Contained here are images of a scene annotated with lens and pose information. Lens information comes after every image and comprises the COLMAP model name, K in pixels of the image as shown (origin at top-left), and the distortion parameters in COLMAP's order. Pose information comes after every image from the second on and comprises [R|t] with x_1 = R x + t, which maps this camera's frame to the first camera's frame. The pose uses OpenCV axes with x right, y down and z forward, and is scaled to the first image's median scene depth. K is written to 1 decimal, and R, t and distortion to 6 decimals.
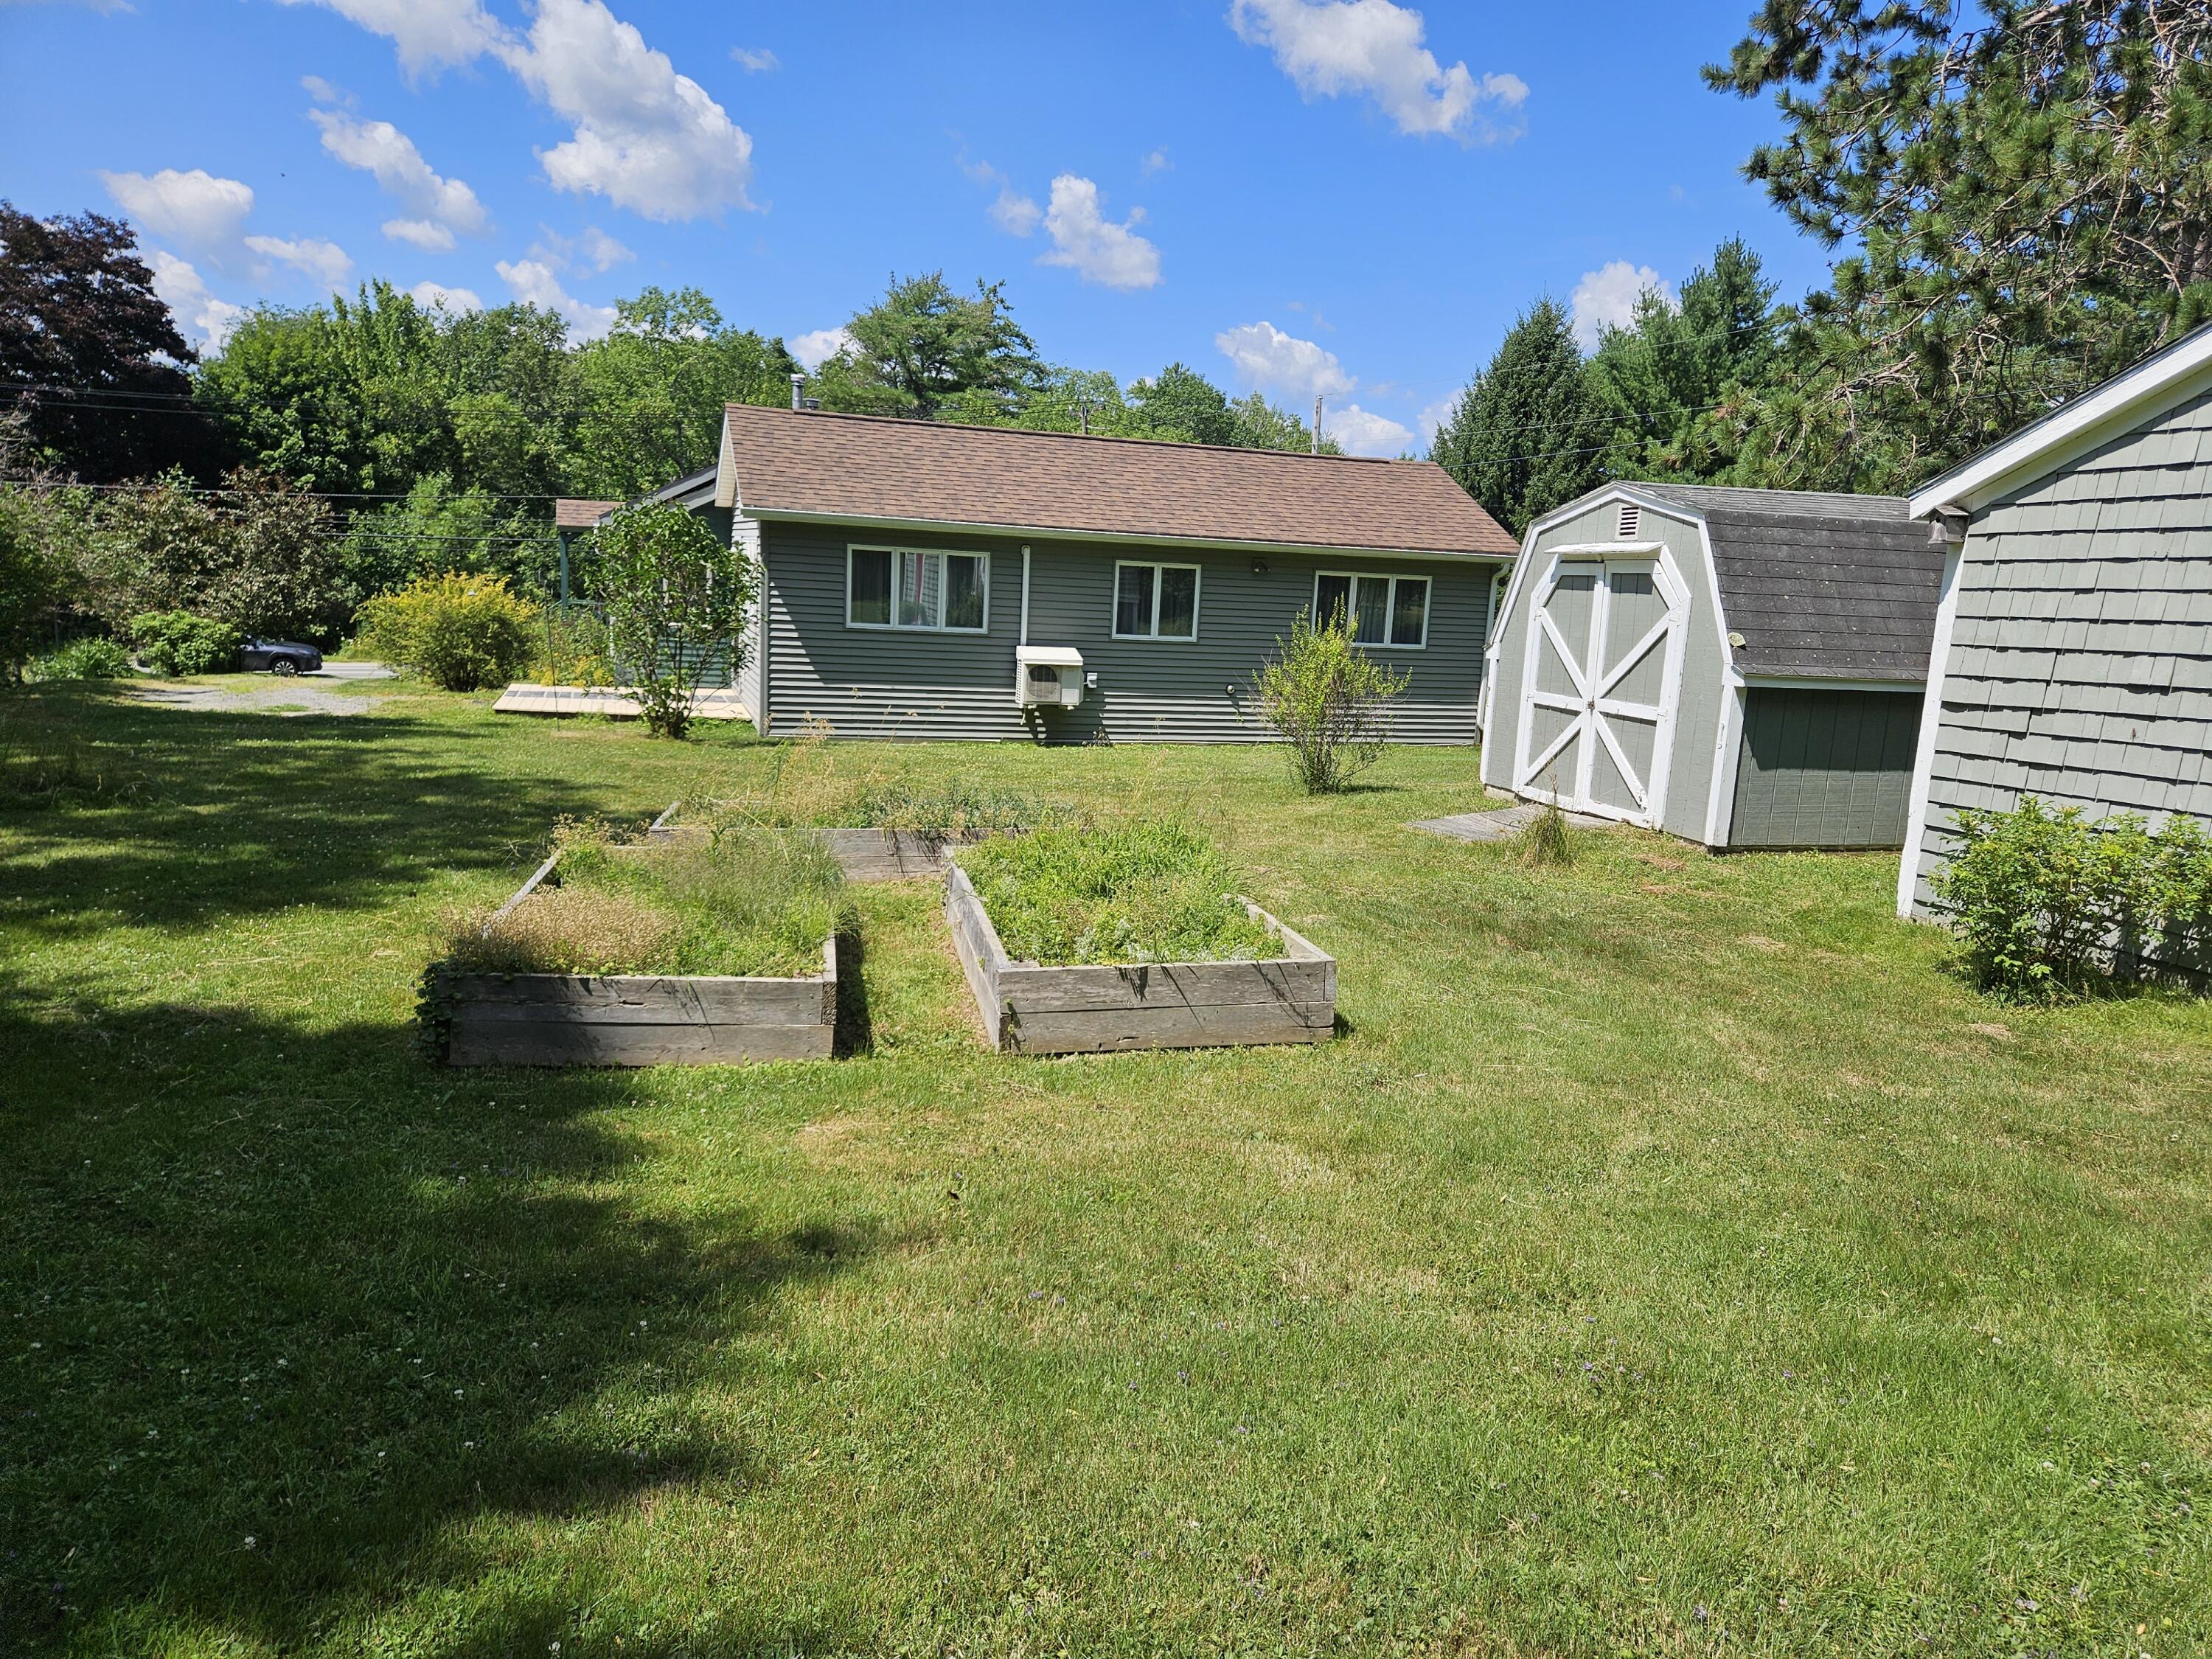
lens RADIAL K [[1476.1, 0, 1098.4], [0, 1476.1, 830.8], [0, 0, 1]] dist [0.030386, -0.018779]
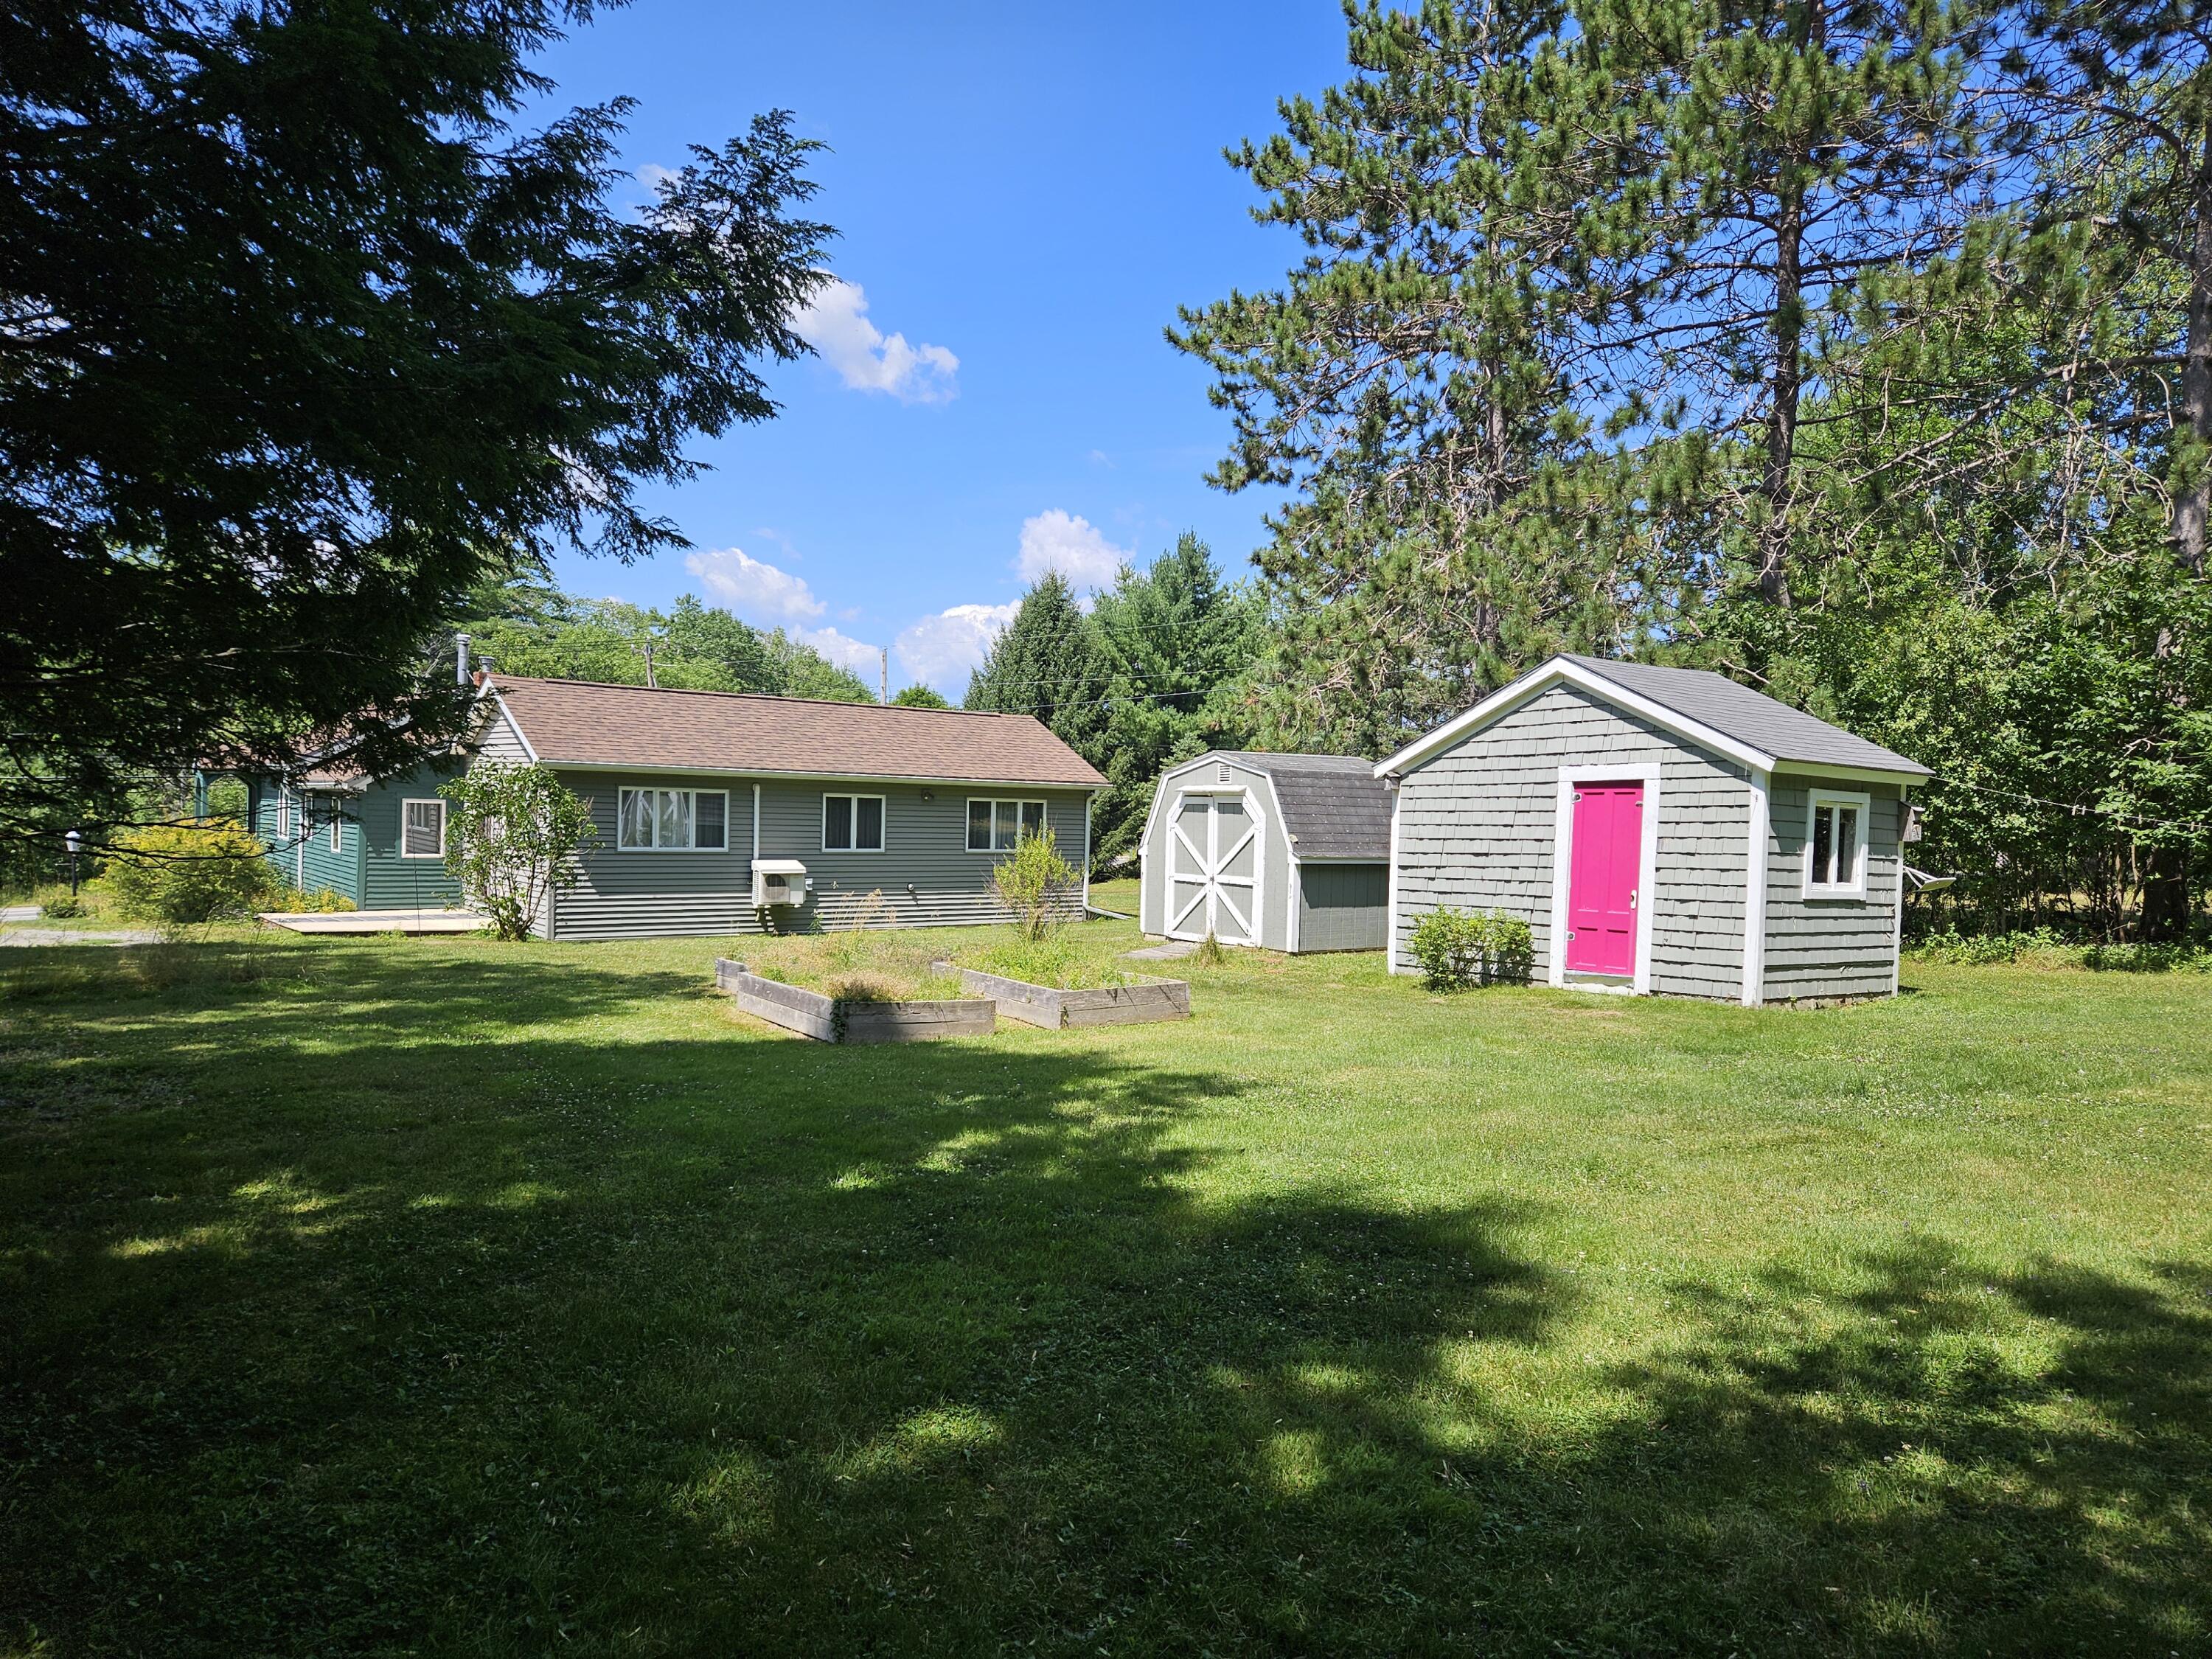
lens RADIAL K [[1476.1, 0, 1102.3], [0, 1476.1, 828.7], [0, 0, 1]] dist [0.030386, -0.018779]
pose [[0.940191, -0.027726, 0.339518, -0.326356], [0.076085, 0.988595, -0.129962, 0.062377], [-0.332042, 0.148021, 0.931578, -0.496006]]
